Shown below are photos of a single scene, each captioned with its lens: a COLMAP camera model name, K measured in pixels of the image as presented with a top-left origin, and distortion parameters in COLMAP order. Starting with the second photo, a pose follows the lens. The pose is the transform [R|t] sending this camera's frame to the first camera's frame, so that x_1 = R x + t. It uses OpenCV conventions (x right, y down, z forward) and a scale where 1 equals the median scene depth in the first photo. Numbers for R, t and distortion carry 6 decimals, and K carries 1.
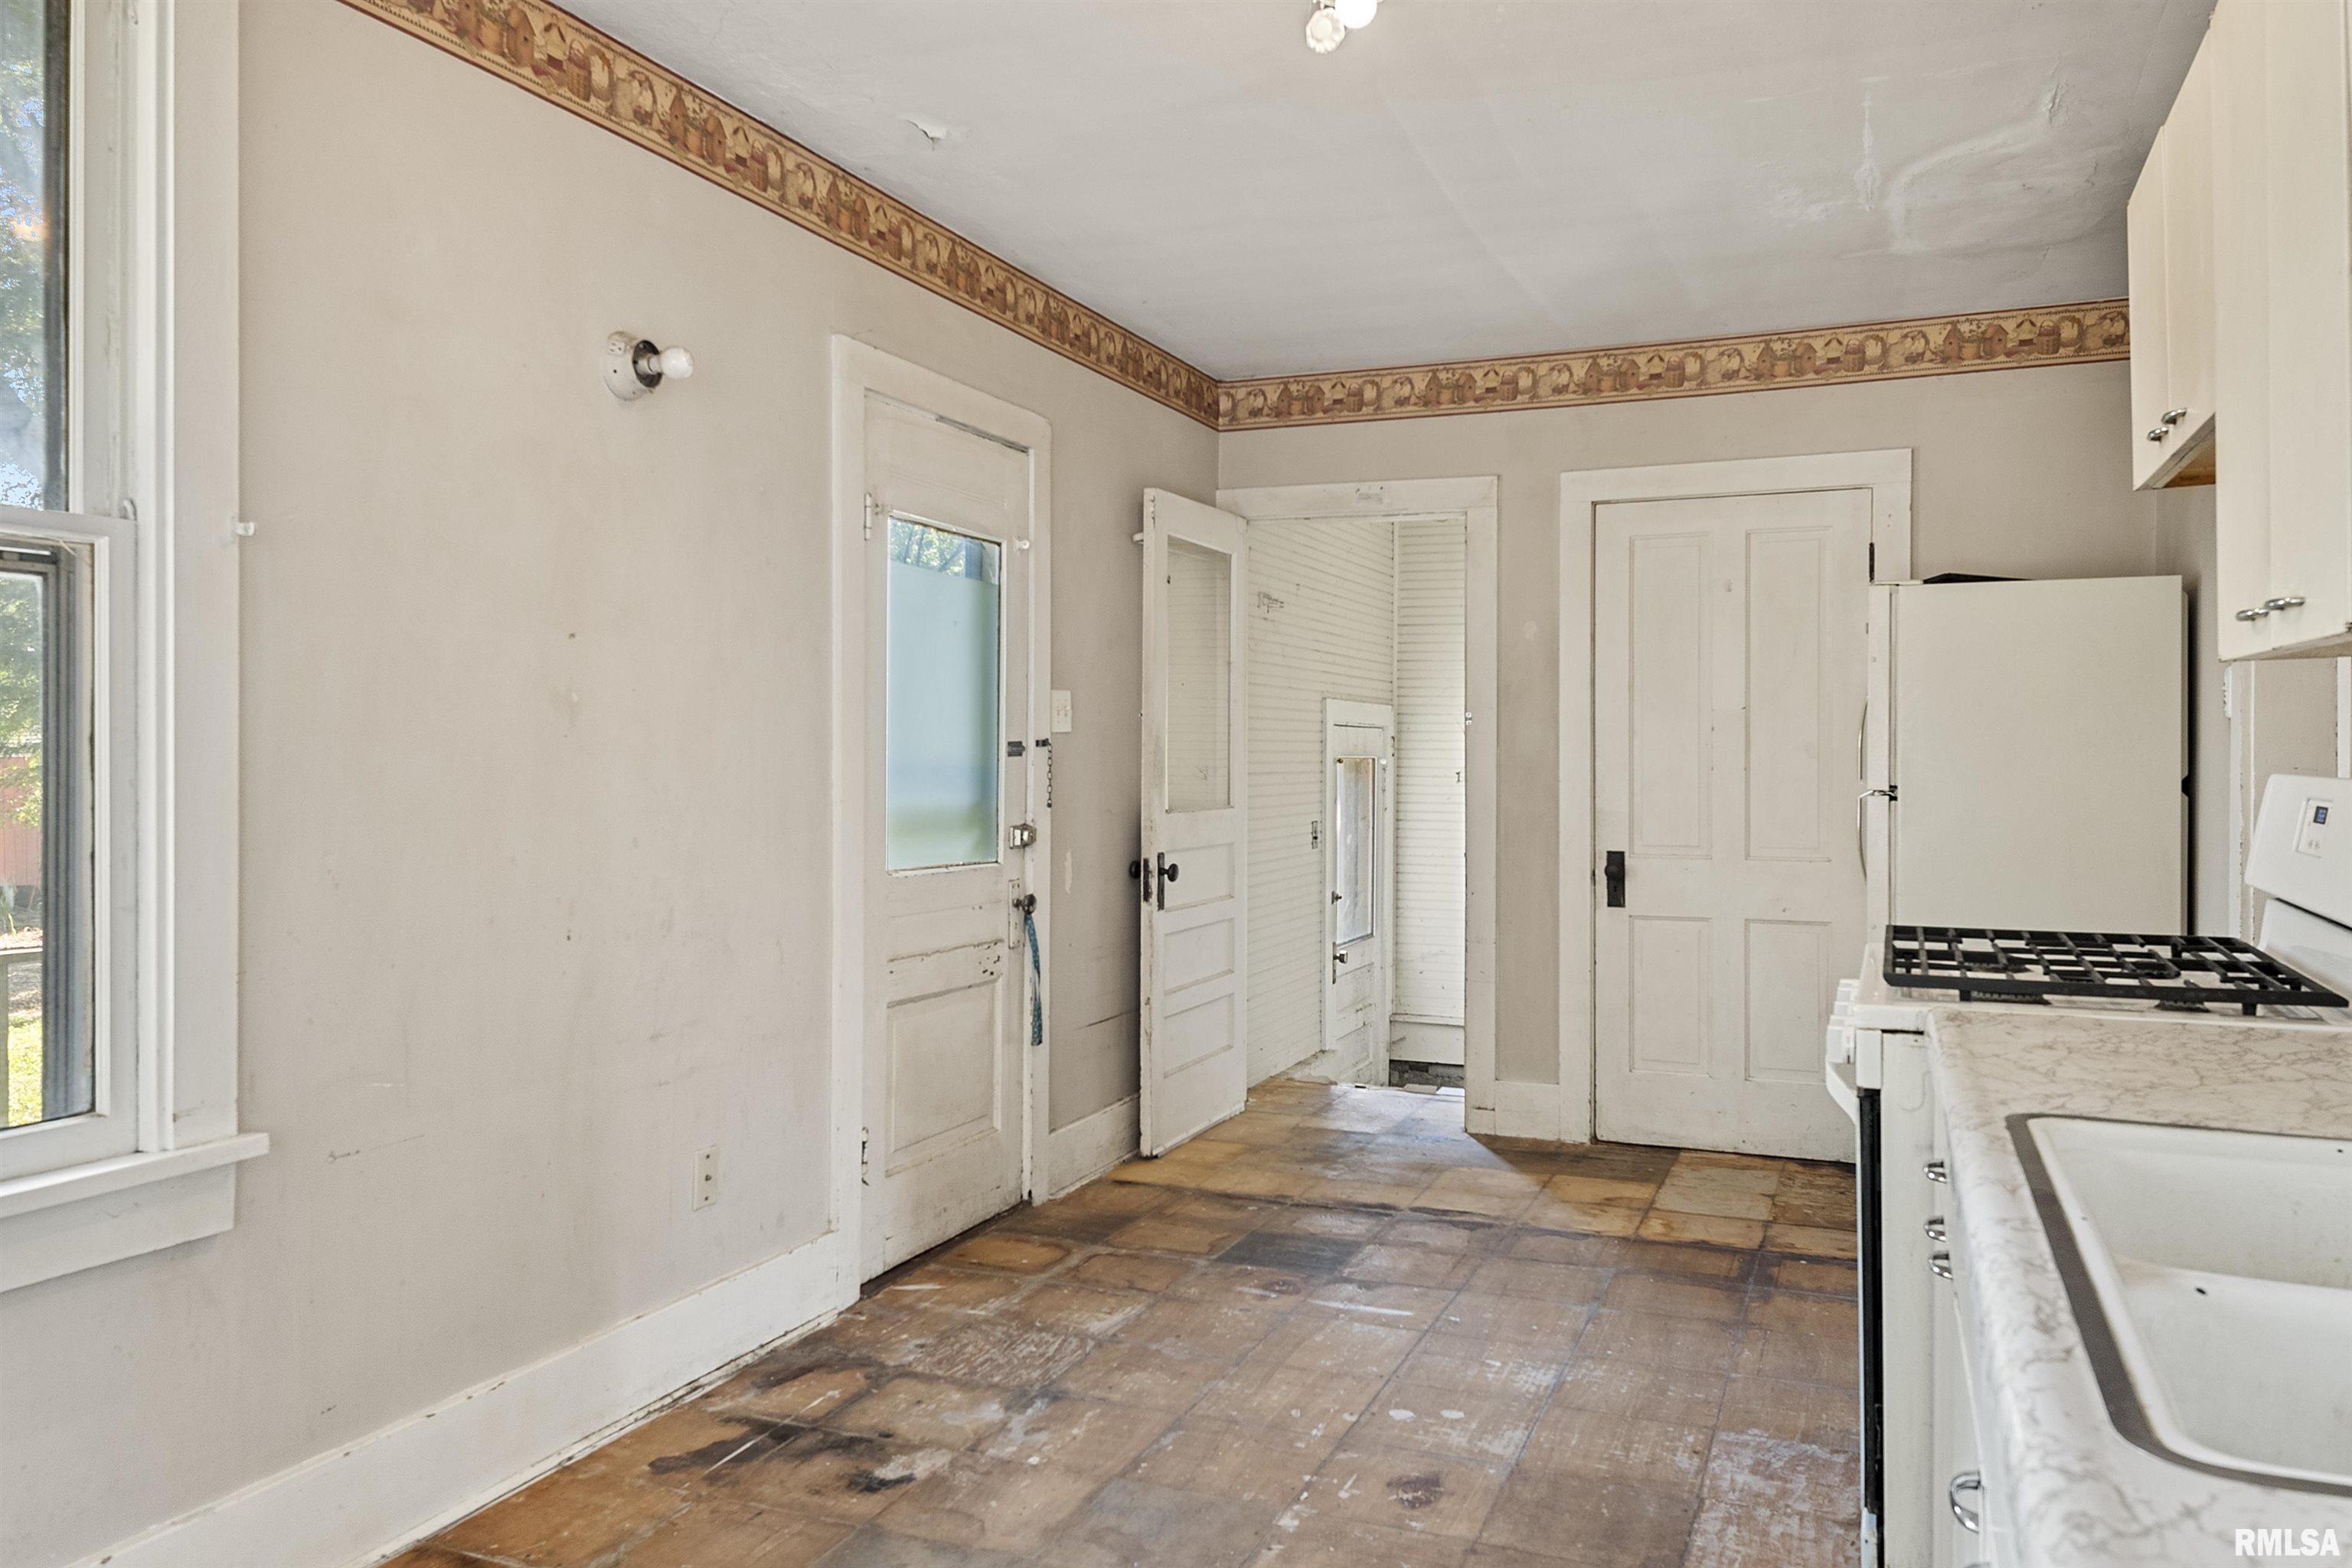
lens RADIAL K [[1744.0, 0, 1184.5], [0, 1744.0, 762.6], [0, 0, 1]] dist [0.036071, -0.006034]
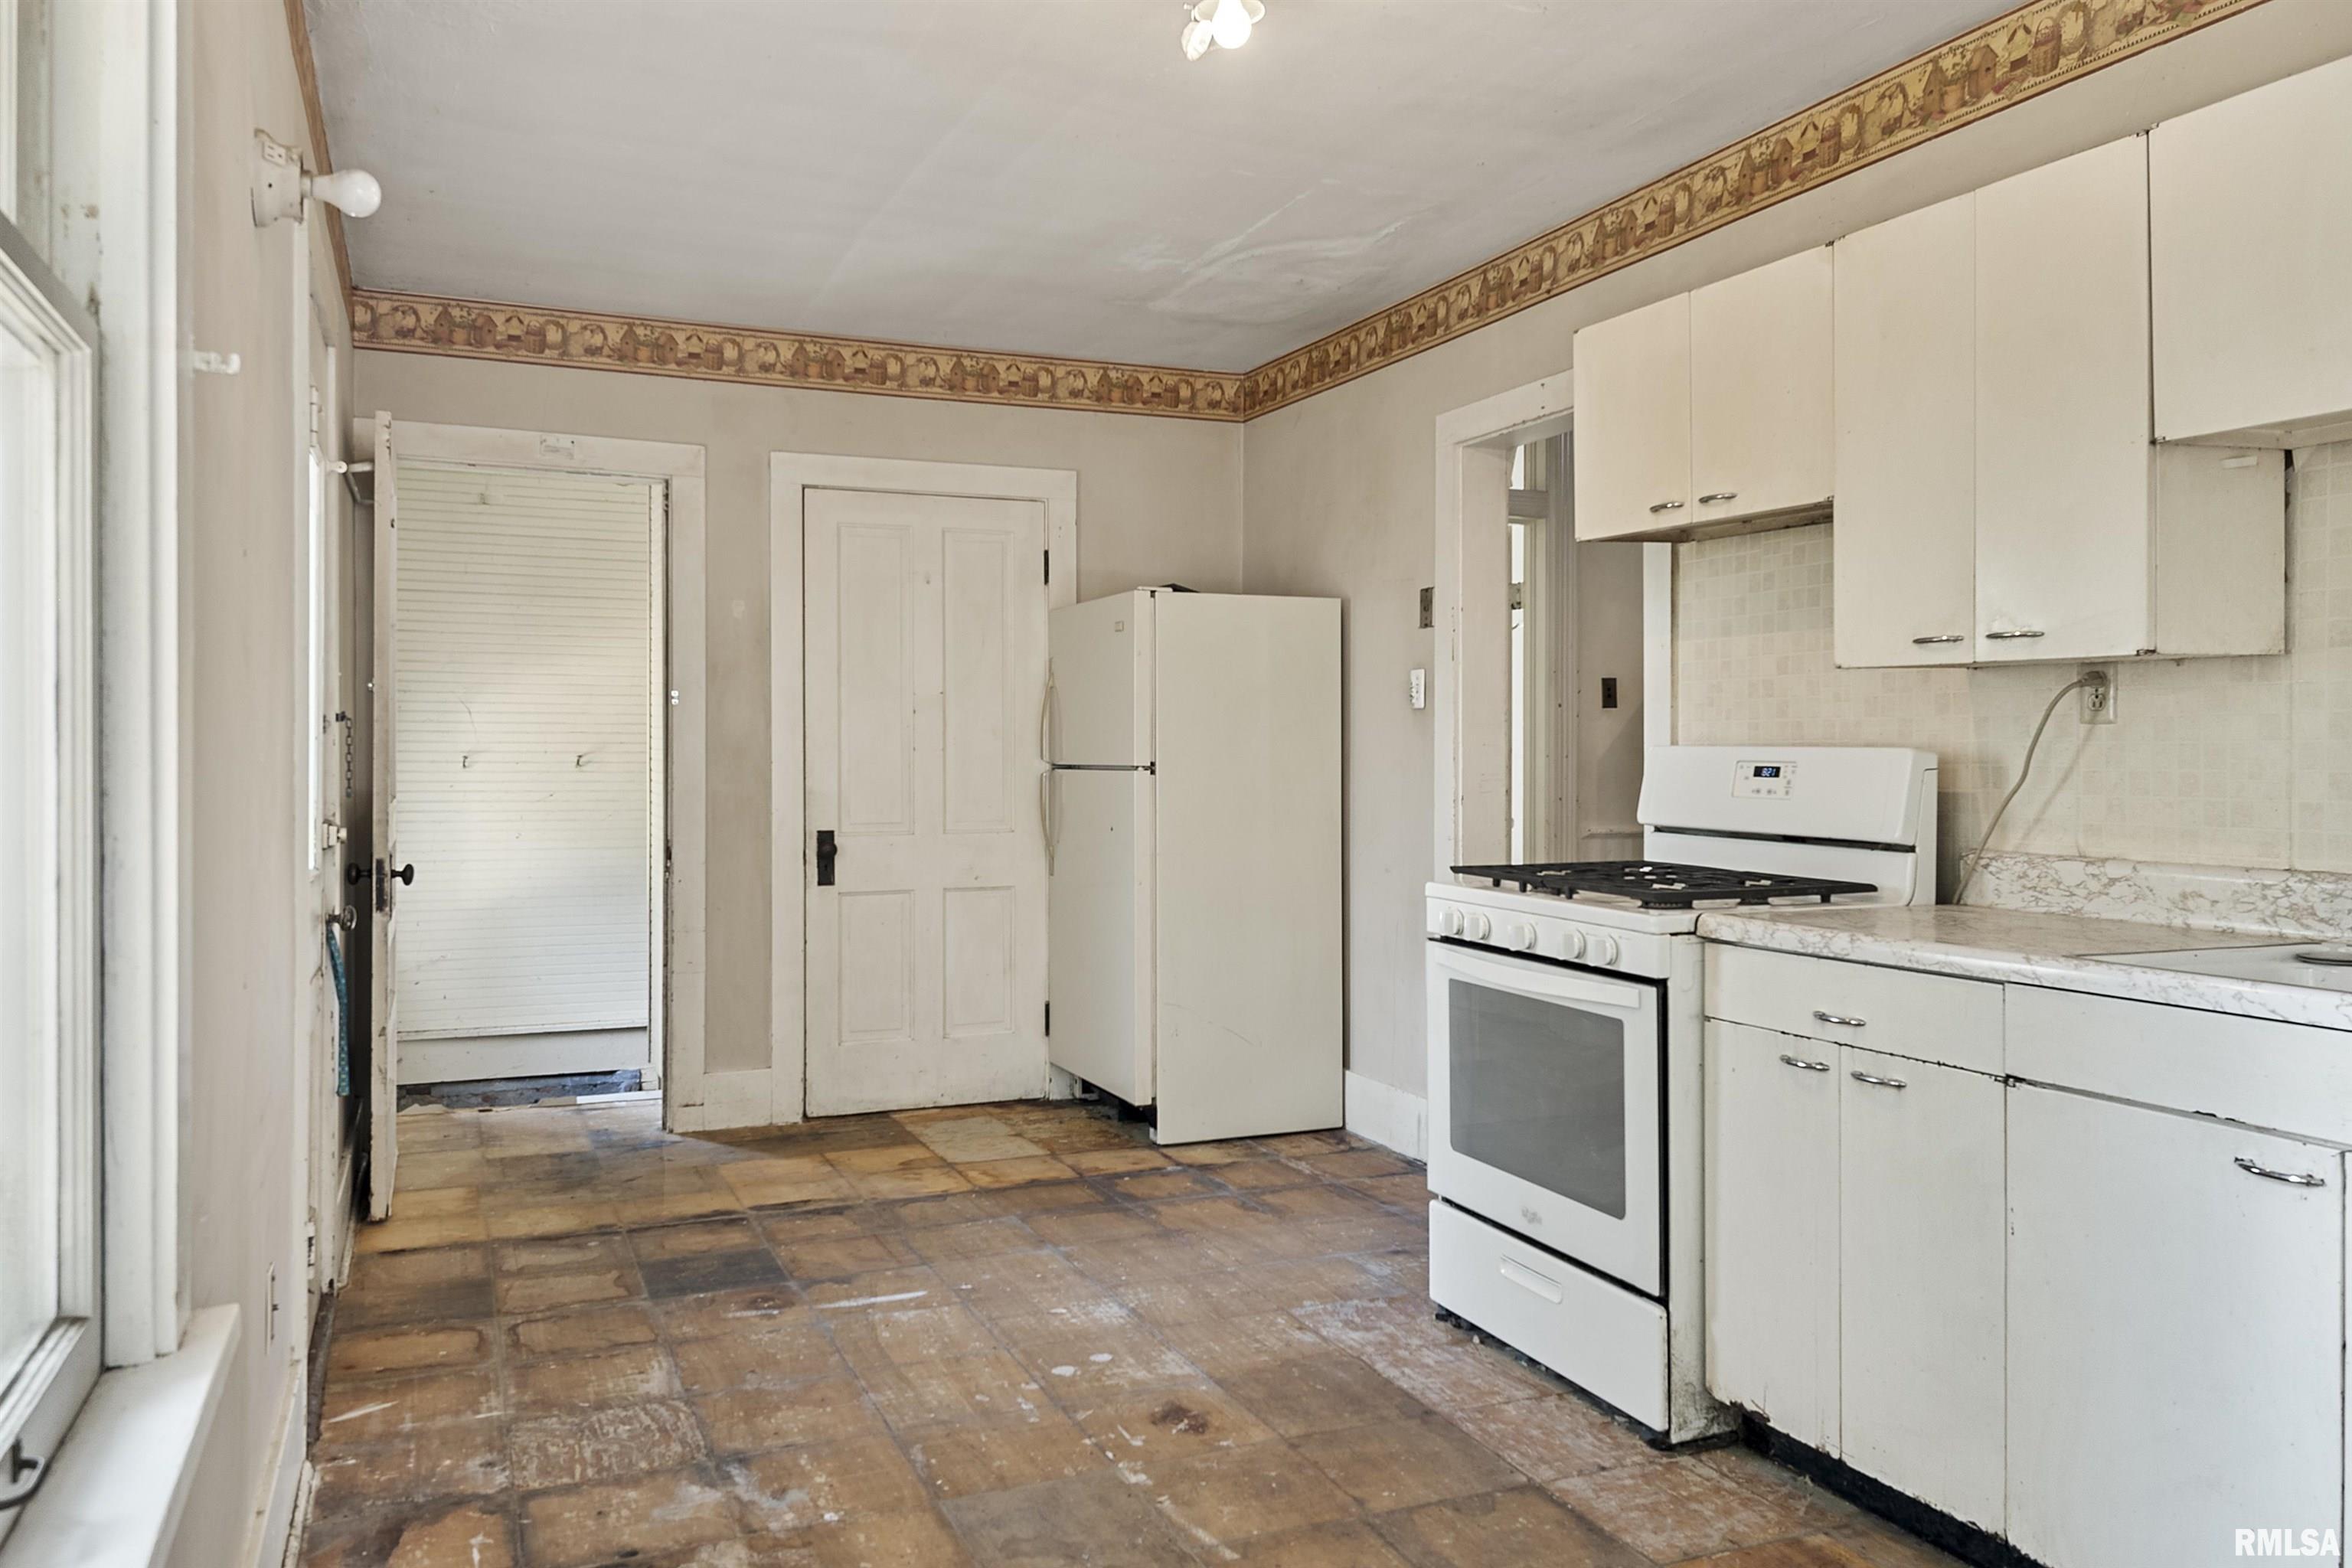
lens RADIAL K [[1743.6, 0, 1211.2], [0, 1743.6, 749.6], [0, 0, 1]] dist [0.055041, -0.053139]
pose [[0.692939, -0.001913, 0.720993, -0.530805], [0.002728, 0.999996, 0.000032, 0.006532], [-0.720991, 0.001945, 0.692942, 0.210982]]
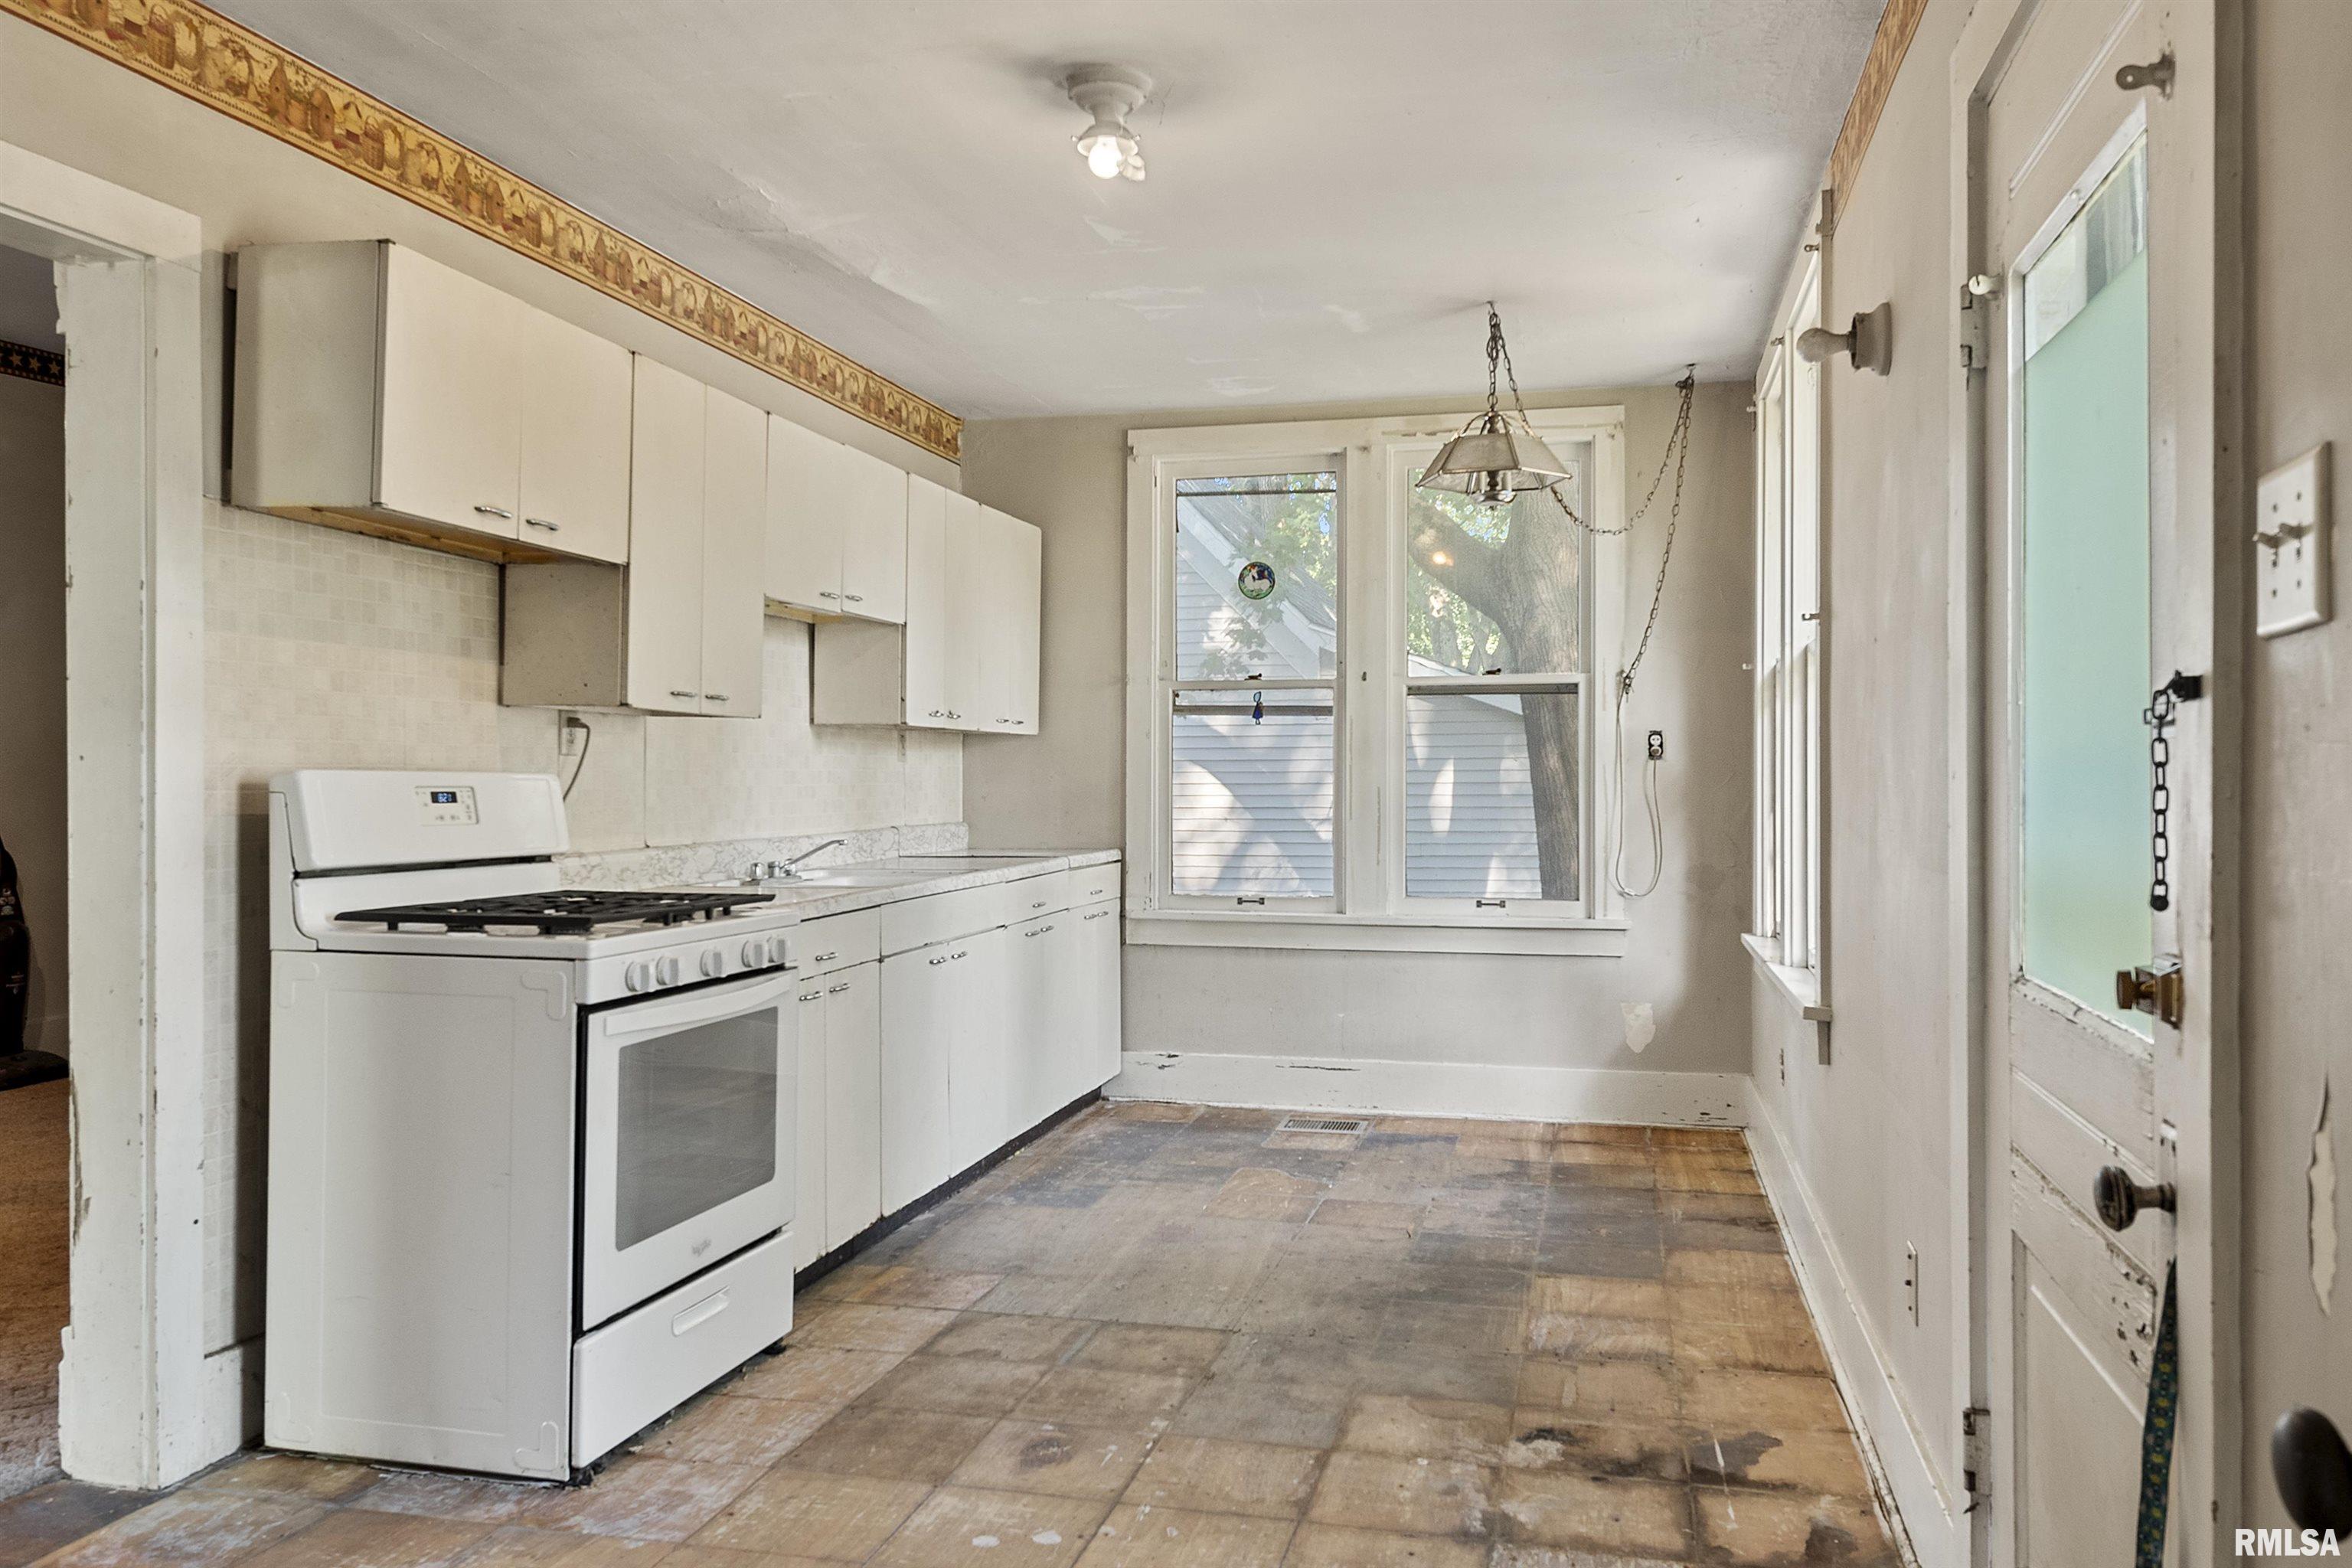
lens RADIAL K [[1715.1, 0, 1183.1], [0, 1715.1, 770.4], [0, 0, 1]] dist [0.049484, -0.045987]
pose [[-0.989312, -0.002921, -0.145785, 0.171647], [-0.002800, 0.999996, -0.001036, 0.005042], [0.145787, -0.000617, -0.989316, 1.734082]]
